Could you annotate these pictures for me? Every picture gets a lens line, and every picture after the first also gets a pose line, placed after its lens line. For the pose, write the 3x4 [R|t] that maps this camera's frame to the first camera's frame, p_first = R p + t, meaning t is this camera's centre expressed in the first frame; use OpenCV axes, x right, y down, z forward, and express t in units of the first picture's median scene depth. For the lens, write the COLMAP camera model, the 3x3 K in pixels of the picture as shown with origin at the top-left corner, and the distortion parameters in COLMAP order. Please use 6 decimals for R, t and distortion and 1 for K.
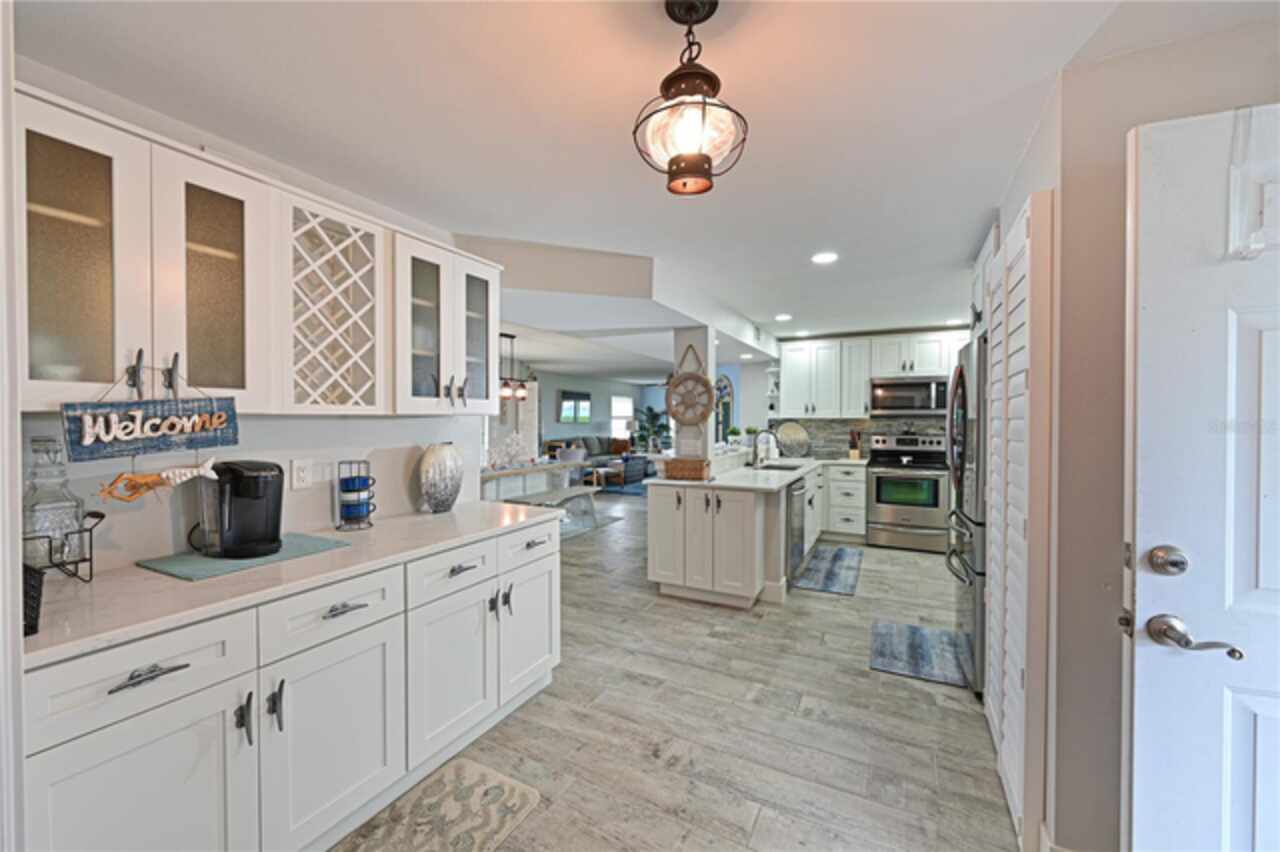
lens RADIAL K [[499.3, 0, 637.9], [0, 499.3, 424.9], [0, 0, 1]] dist [-0.001877, -0.000308]
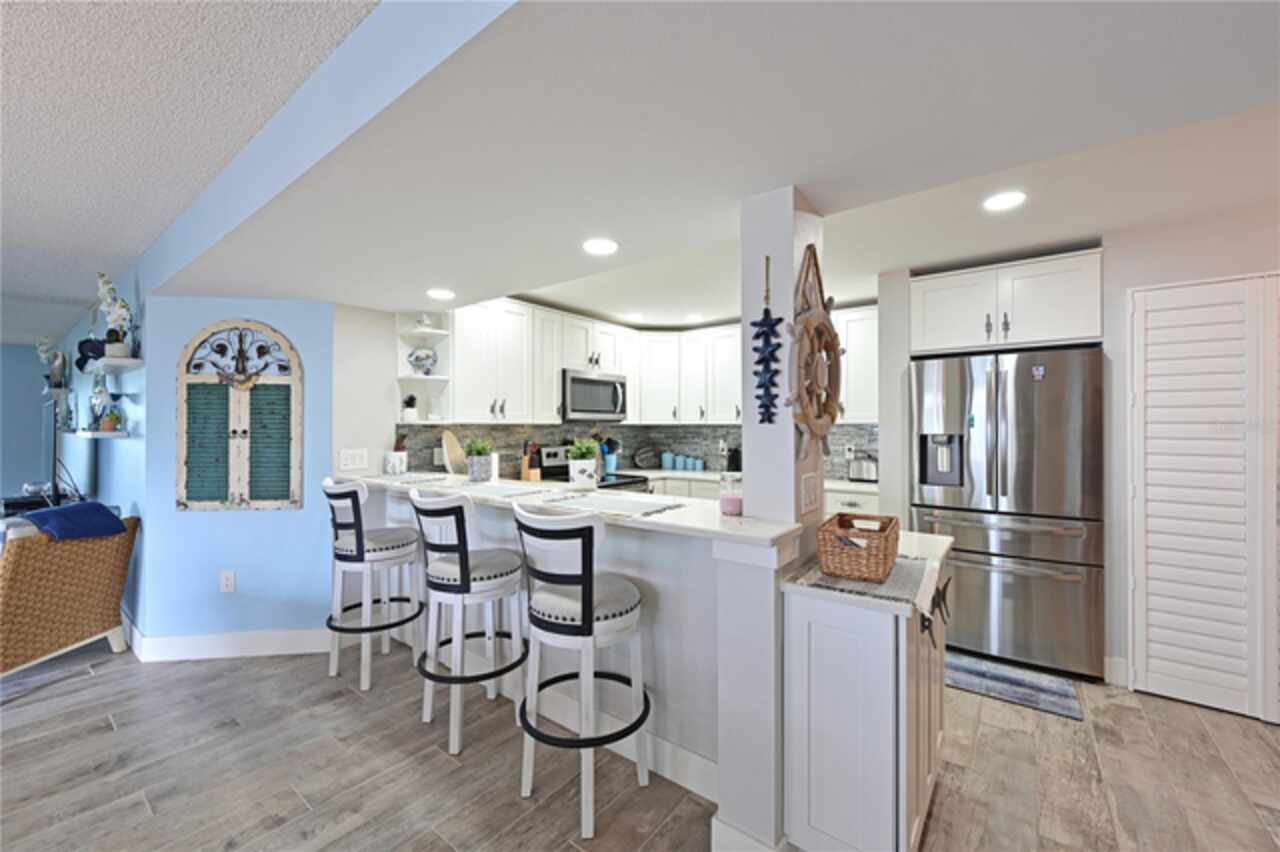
lens RADIAL K [[499.3, 0, 633.3], [0, 499.3, 428.1], [0, 0, 1]] dist [-0.001877, -0.000308]
pose [[0.166786, -0.008309, 0.985958, -0.421186], [0.011224, 0.999916, 0.006528, -0.019088], [-0.985929, 0.009978, 0.166866, 1.381900]]
